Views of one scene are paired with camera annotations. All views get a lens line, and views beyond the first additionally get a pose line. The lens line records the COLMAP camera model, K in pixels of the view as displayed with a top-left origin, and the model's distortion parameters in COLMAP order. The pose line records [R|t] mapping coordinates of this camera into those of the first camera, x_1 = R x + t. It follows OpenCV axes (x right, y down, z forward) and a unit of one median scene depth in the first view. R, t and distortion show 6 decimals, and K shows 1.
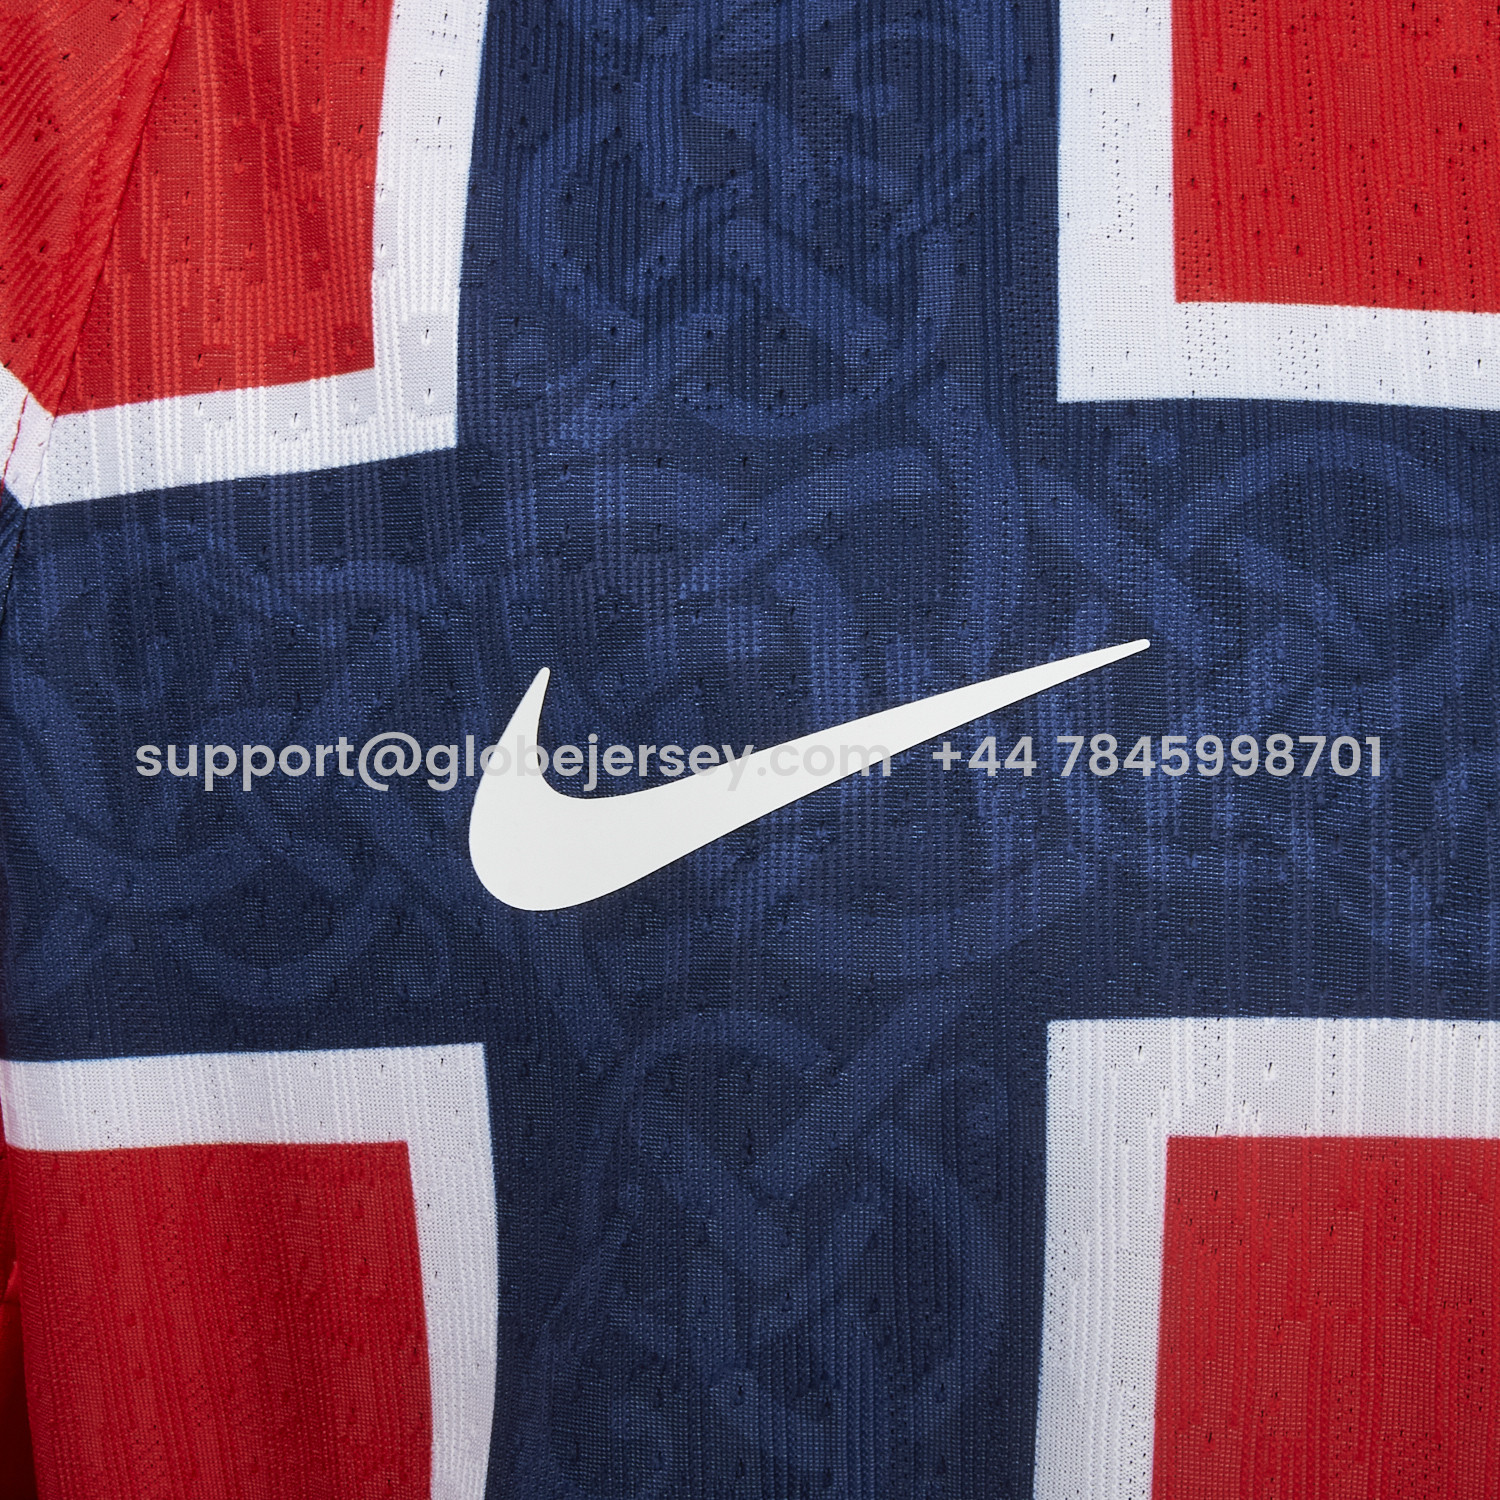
lens RADIAL K [[3446.6, 0, 751.5], [0, 3446.6, 753.7], [0, 0, 1]] dist [-0.138863, 0.000000]
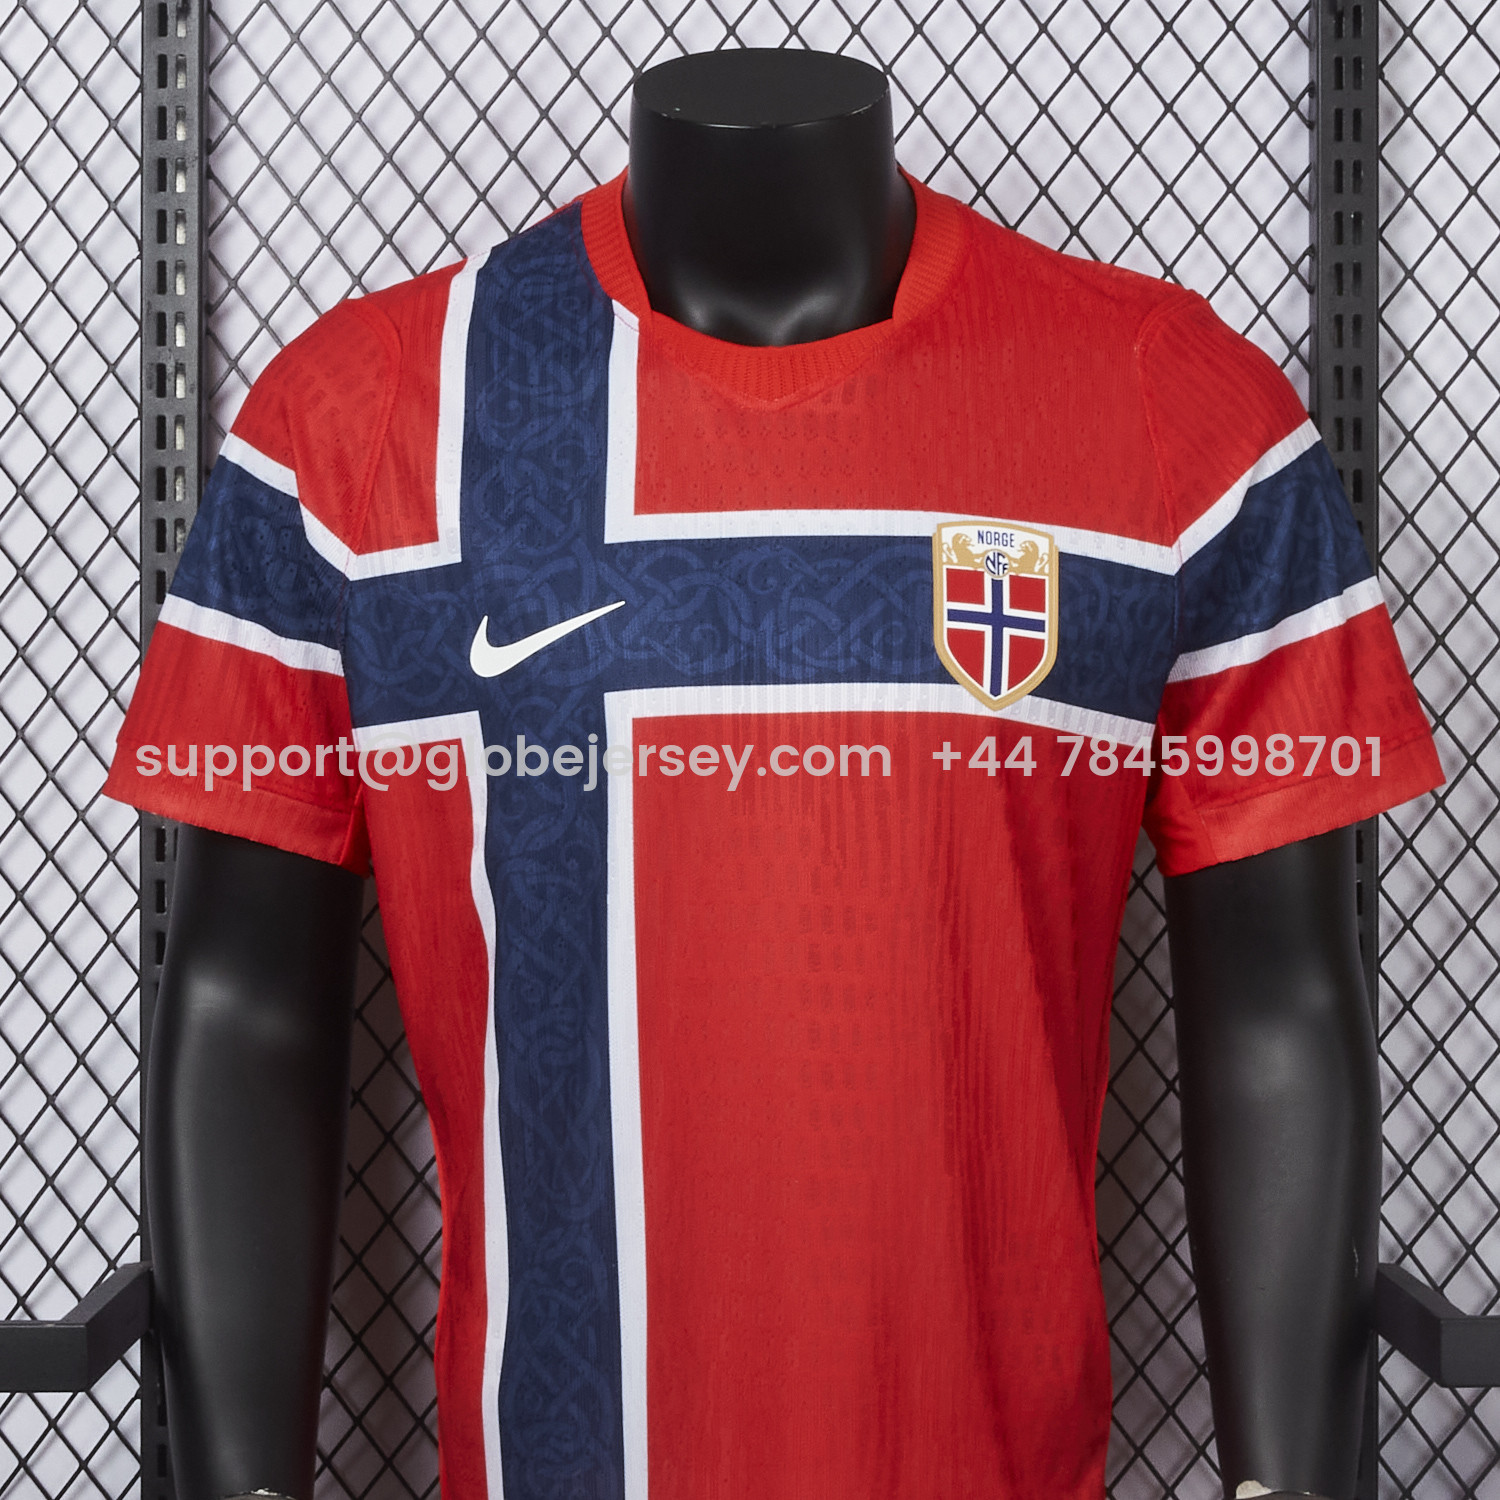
lens RADIAL K [[3446.6, 0, 750.0], [0, 3446.6, 748.4], [0, 0, 1]] dist [-0.138863, 0.000000]
pose [[0.996257, -0.065810, -0.056052, 0.455581], [0.068784, 0.996229, 0.052881, -0.061554], [0.052360, -0.056539, 0.997026, -2.959874]]
